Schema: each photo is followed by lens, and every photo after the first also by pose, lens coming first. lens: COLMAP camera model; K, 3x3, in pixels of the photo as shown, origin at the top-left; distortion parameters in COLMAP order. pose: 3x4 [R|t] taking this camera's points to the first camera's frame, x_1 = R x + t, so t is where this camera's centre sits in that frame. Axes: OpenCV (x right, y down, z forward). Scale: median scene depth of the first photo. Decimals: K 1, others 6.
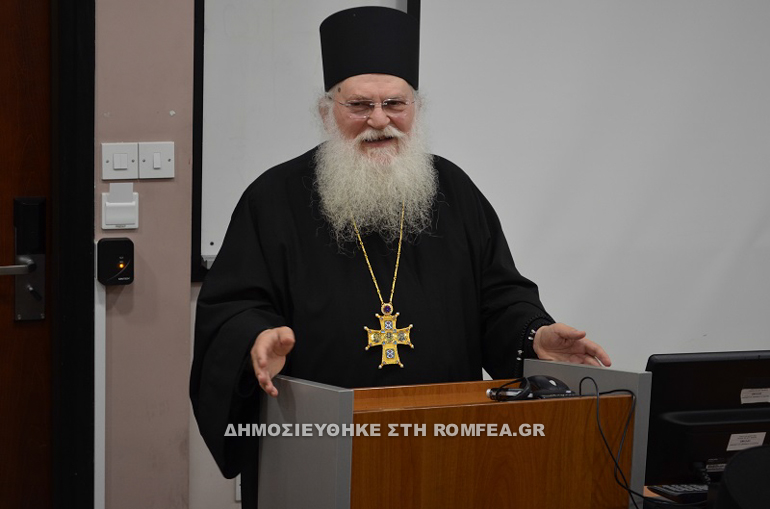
lens RADIAL K [[1724.4, 0, 383.4], [0, 1724.4, 256.6], [0, 0, 1]] dist [0.058980, -0.360701]
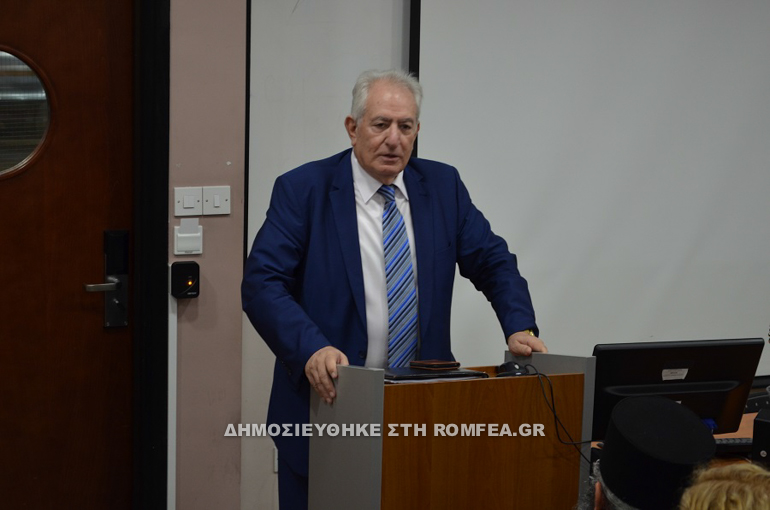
lens RADIAL K [[1724.4, 0, 383.4], [0, 1724.4, 257.1], [0, 0, 1]] dist [0.058980, -0.360701]
pose [[0.999922, -0.007063, 0.010329, -0.021455], [0.007155, 0.999935, -0.008828, -0.001698], [-0.010266, 0.008902, 0.999908, -0.278132]]
